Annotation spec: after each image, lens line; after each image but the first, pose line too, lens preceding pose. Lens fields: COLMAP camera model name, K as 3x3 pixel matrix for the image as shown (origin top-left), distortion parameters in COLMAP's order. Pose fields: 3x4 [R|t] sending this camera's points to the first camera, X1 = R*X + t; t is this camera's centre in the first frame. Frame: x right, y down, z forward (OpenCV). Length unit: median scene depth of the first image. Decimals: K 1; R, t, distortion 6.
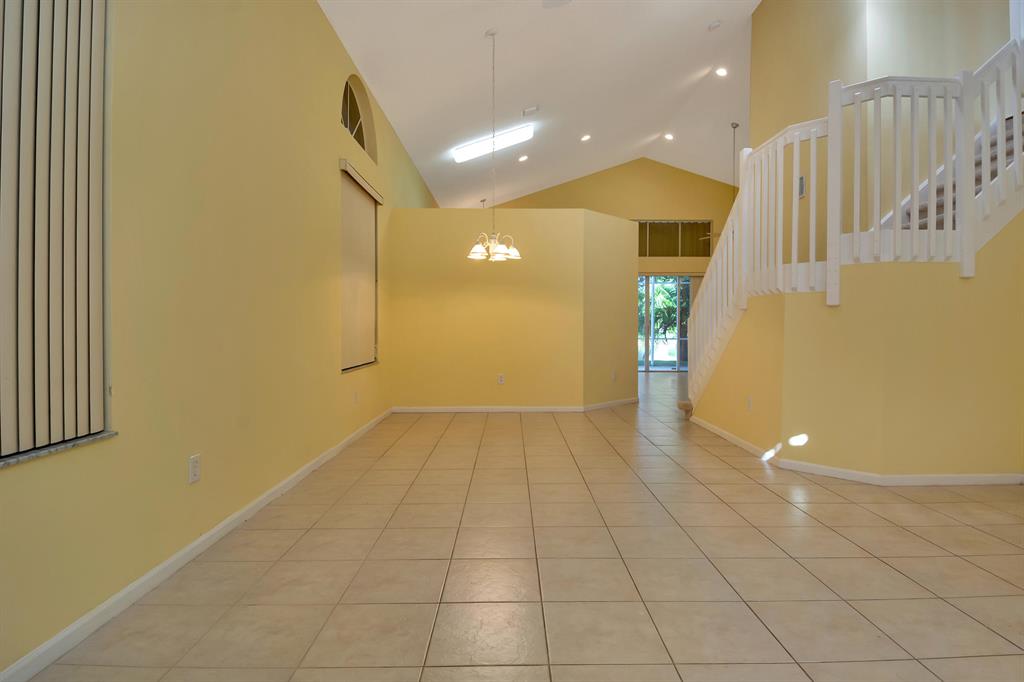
lens RADIAL K [[536.0, 0, 515.1], [0, 536.0, 331.5], [0, 0, 1]] dist [0.032129, -0.041777]
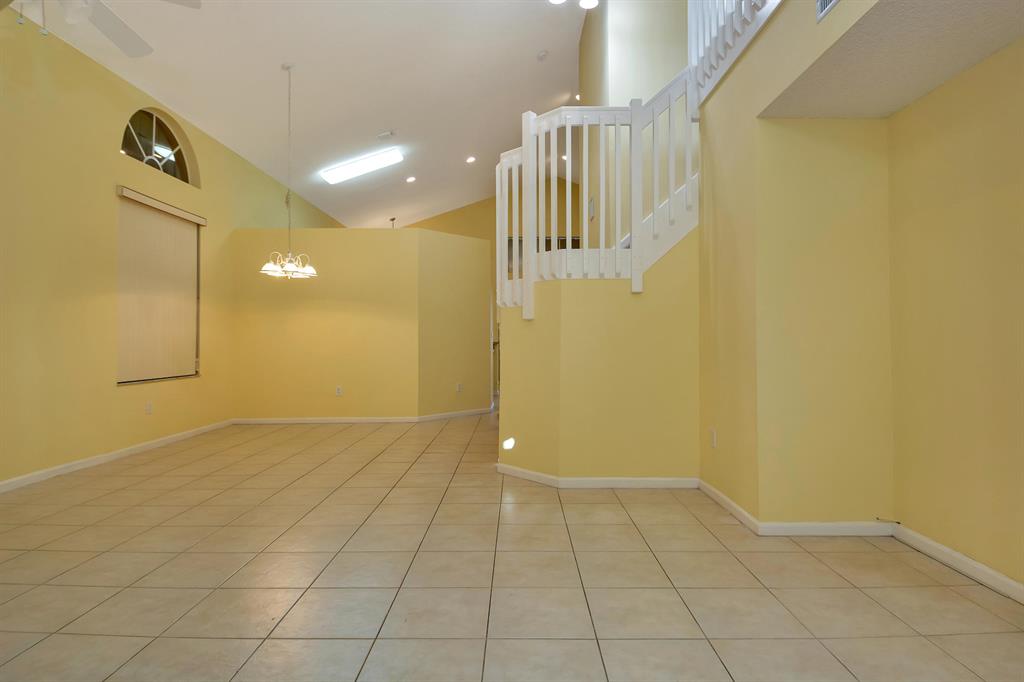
lens RADIAL K [[528.5, 0, 516.2], [0, 528.5, 333.8], [0, 0, 1]] dist [0.001081, 0.000133]
pose [[0.999965, -0.005970, -0.005870, 0.468225], [0.005843, 0.999754, -0.021419, 0.002206], [0.005997, 0.021384, 0.999753, -0.040397]]
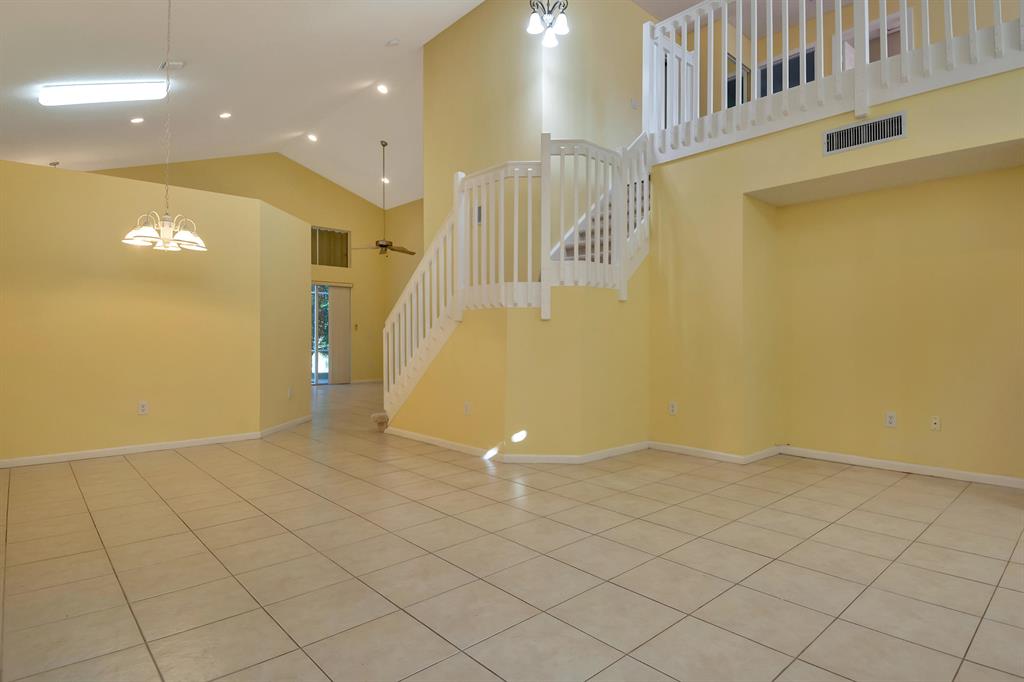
lens RADIAL K [[541.1, 0, 516.5], [0, 541.1, 334.8], [0, 0, 1]] dist [0.026919, -0.037439]
pose [[0.740792, 0.001450, 0.671733, -0.216754], [0.008110, 0.999905, -0.011102, -0.001104], [-0.671686, 0.013672, 0.740710, 0.126118]]
